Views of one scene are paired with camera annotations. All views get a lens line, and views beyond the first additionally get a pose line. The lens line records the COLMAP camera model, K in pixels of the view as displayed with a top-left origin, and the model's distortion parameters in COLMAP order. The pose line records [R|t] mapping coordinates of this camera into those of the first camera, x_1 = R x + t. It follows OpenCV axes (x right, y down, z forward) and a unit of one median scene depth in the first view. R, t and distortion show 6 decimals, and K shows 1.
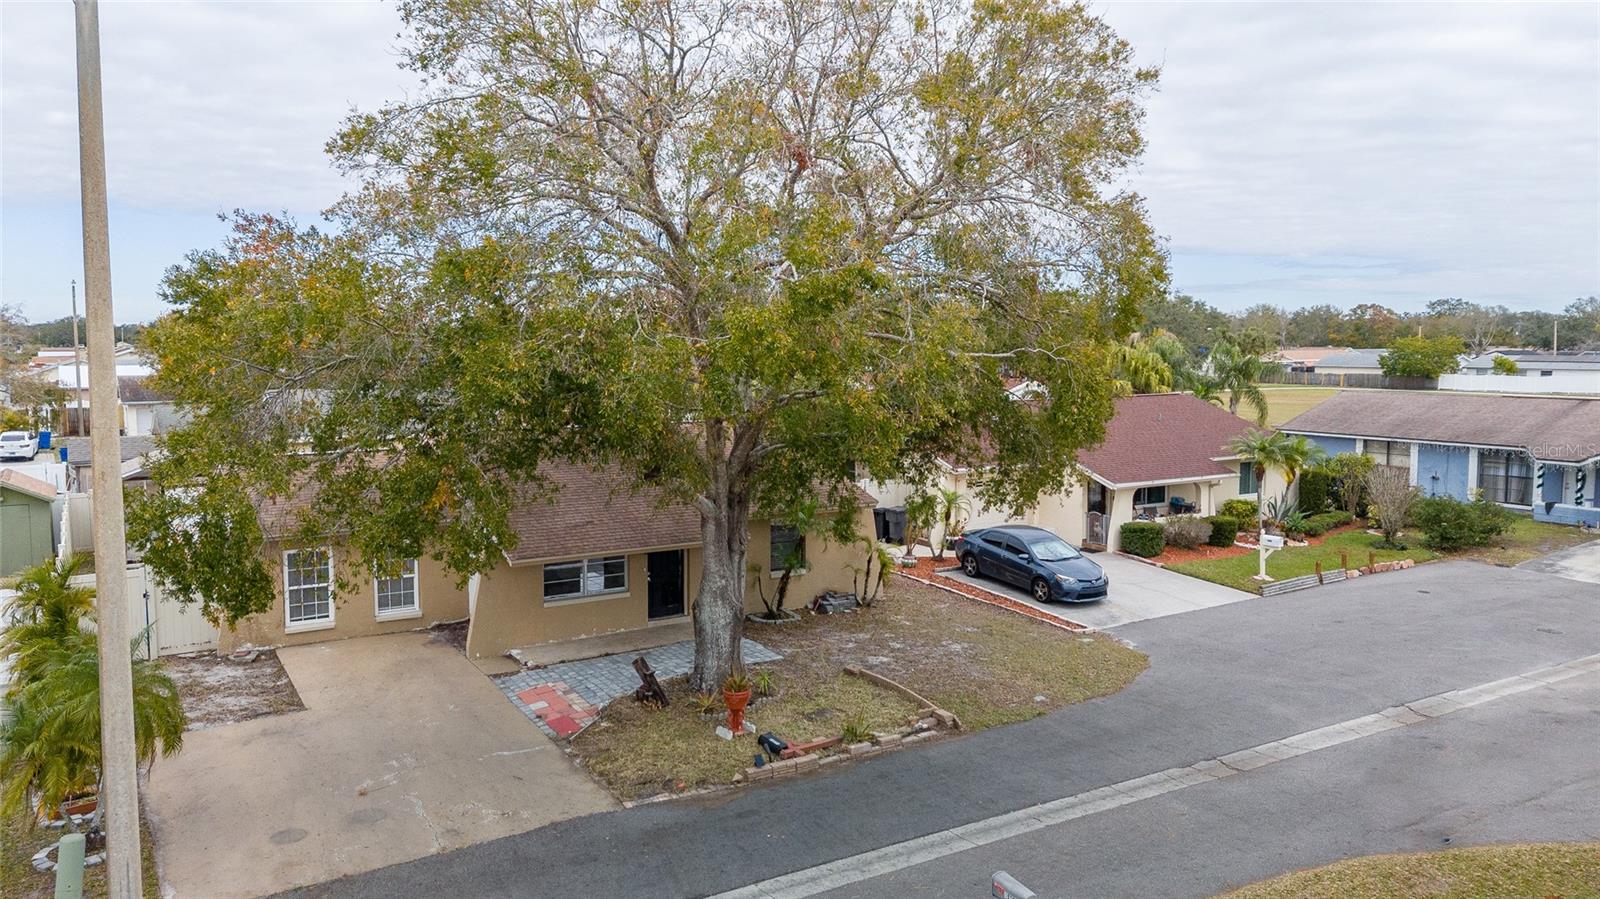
lens RADIAL K [[1157.2, 0, 775.2], [0, 1157.2, 442.1], [0, 0, 1]] dist [0.080852, -0.082181]
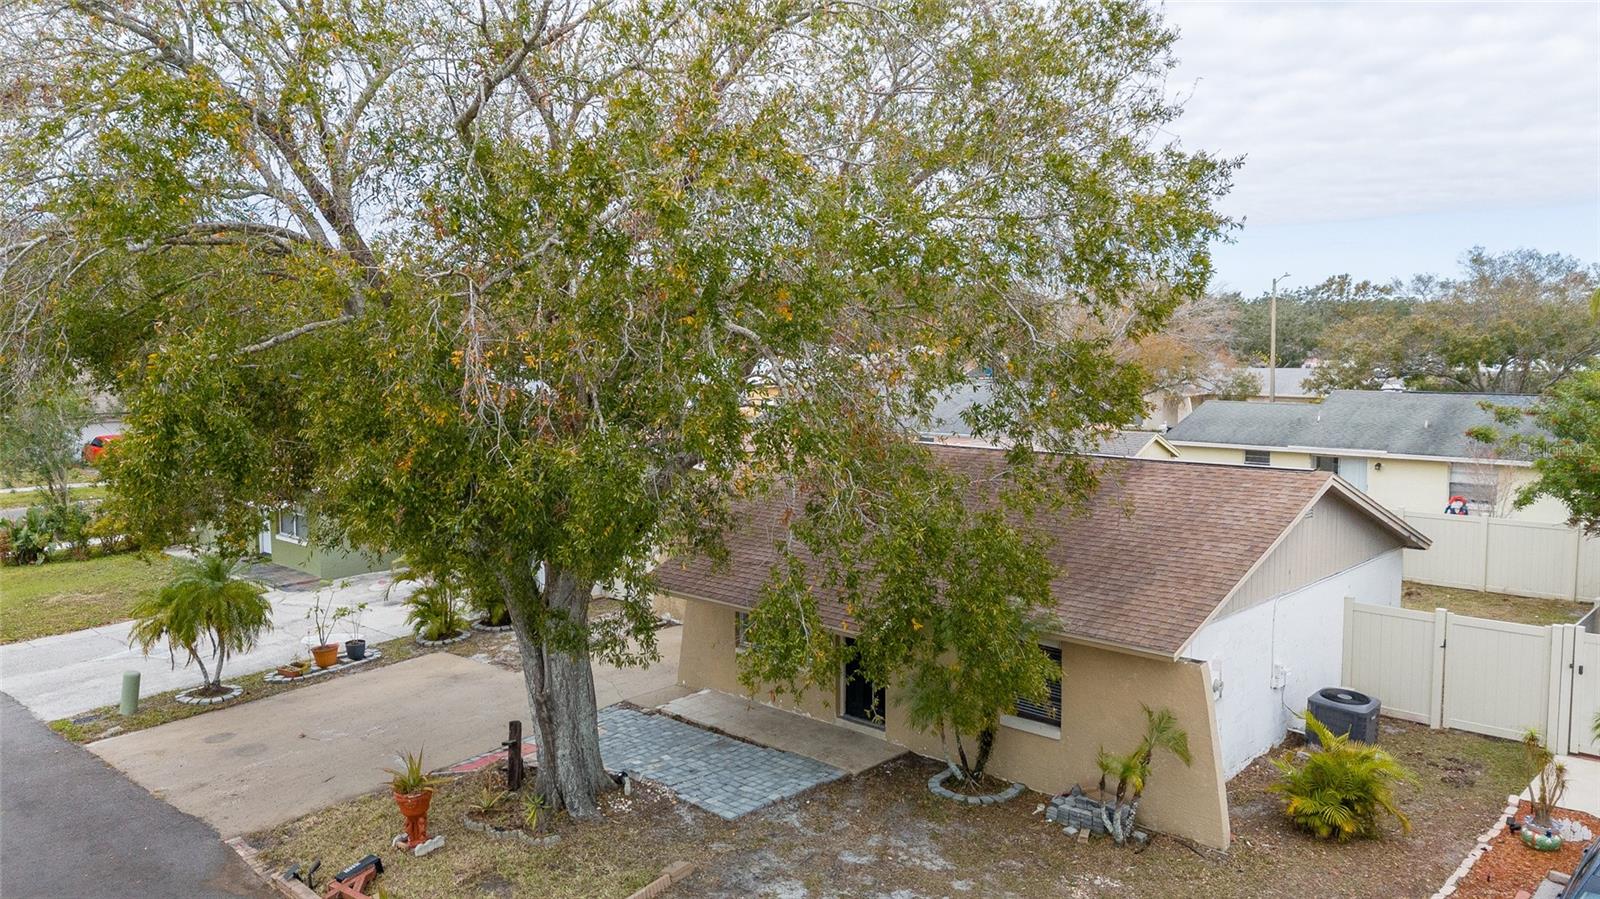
lens RADIAL K [[1157.2, 0, 798.7], [0, 1157.2, 452.6], [0, 0, 1]] dist [0.080852, -0.082181]
pose [[0.287269, 0.100662, -0.952546, 0.653138], [-0.081040, 0.993451, 0.080544, -0.079449], [0.954416, 0.054056, 0.293545, 0.866493]]
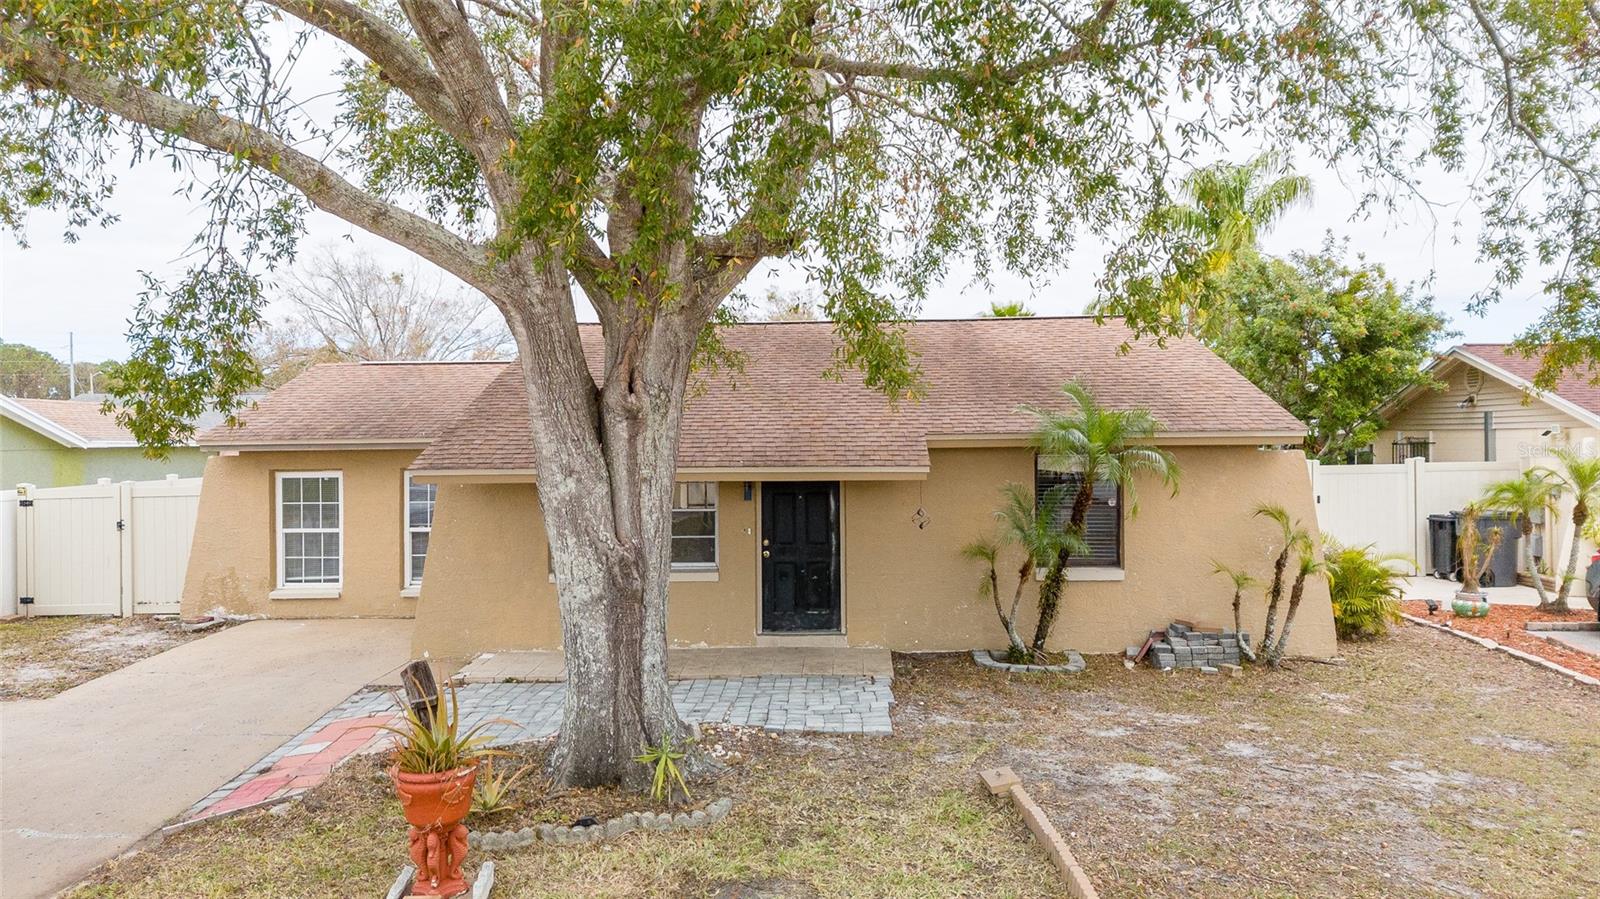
lens RADIAL K [[1157.2, 0, 783.7], [0, 1157.2, 448.0], [0, 0, 1]] dist [0.080852, -0.082181]
pose [[0.843006, 0.002469, -0.537898, 0.202302], [-0.042269, 0.997201, -0.061668, 0.118723], [0.536241, 0.074723, 0.840751, 0.655999]]
